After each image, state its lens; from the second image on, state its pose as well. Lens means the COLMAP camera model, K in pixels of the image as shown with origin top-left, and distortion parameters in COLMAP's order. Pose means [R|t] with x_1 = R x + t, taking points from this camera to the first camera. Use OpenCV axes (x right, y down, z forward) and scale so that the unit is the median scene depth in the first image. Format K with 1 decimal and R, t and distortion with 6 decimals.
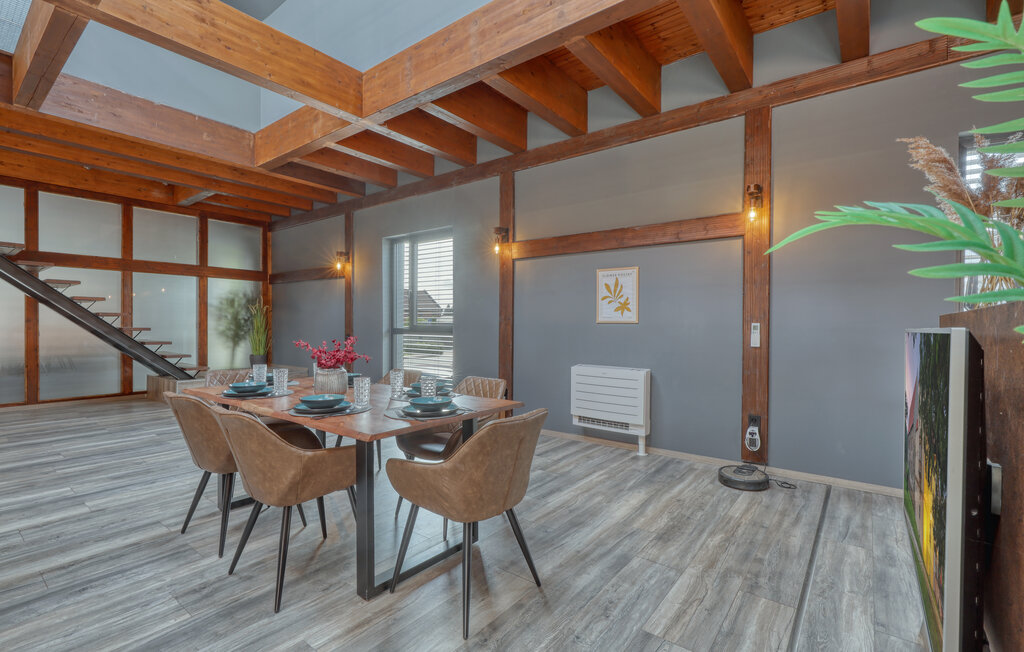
lens RADIAL K [[456.5, 0, 512.0], [0, 456.5, 329.4], [0, 0, 1]] dist [-0.001201, -0.000395]
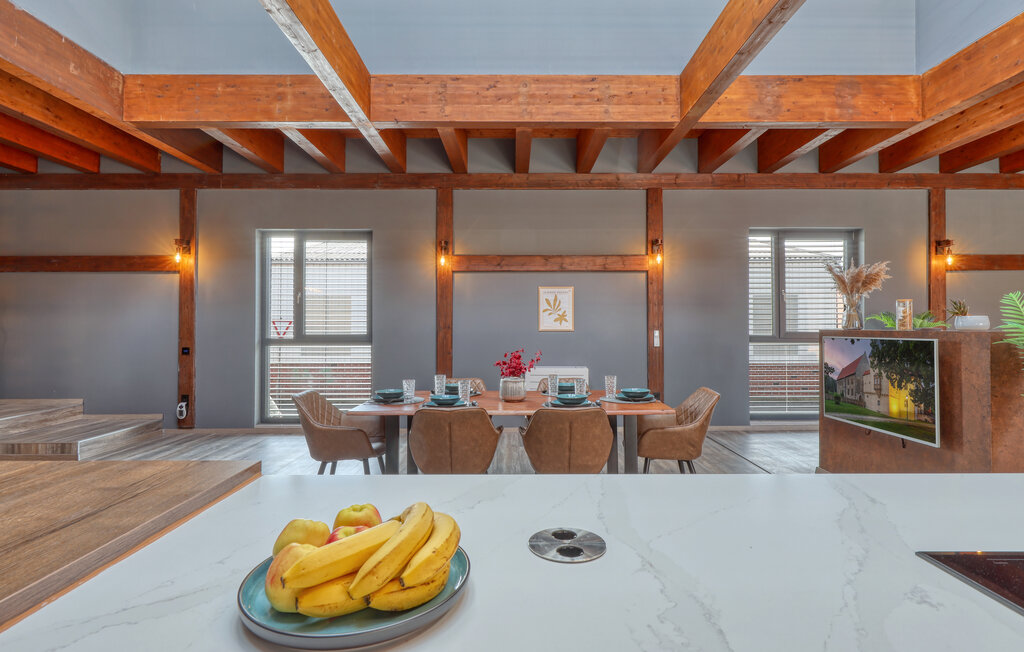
lens RADIAL K [[514.5, 0, 511.0], [0, 514.5, 315.5], [0, 0, 1]] dist [0.003976, -0.000487]
pose [[0.785275, 0.005517, 0.619123, -0.629602], [0.012017, 0.999636, -0.024150, -0.020028], [-0.619031, 0.026404, 0.784923, -0.019571]]
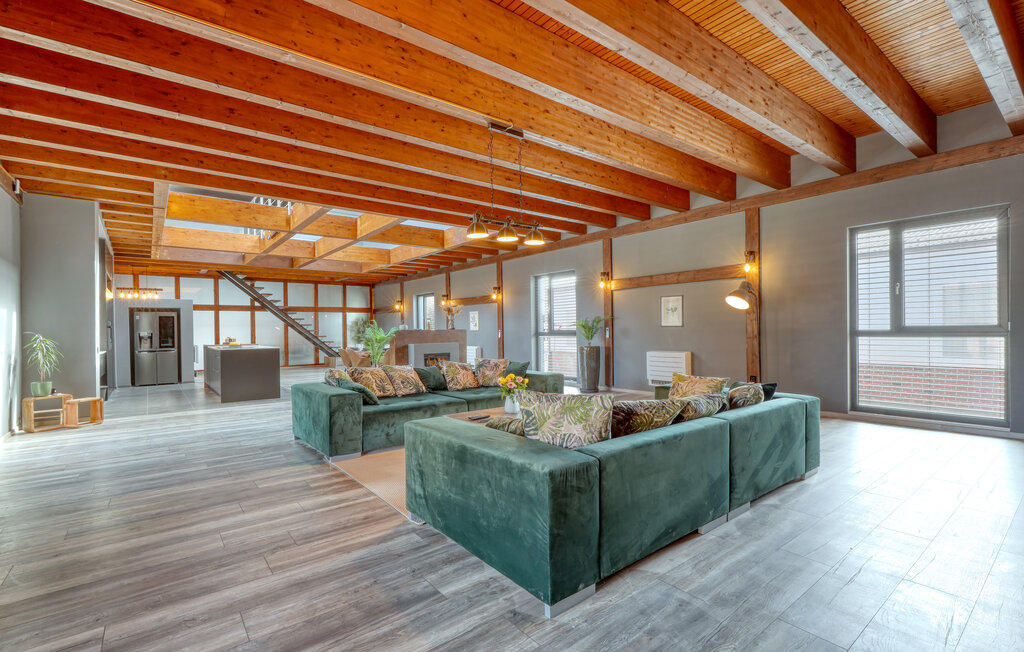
lens RADIAL K [[456.5, 0, 511.2], [0, 456.5, 332.3], [0, 0, 1]] dist [-0.001201, -0.000395]
pose [[0.969399, -0.017989, -0.244830, 0.978899], [0.016360, 0.999828, -0.008685, 0.020792], [0.244944, 0.004414, 0.969527, -1.437107]]
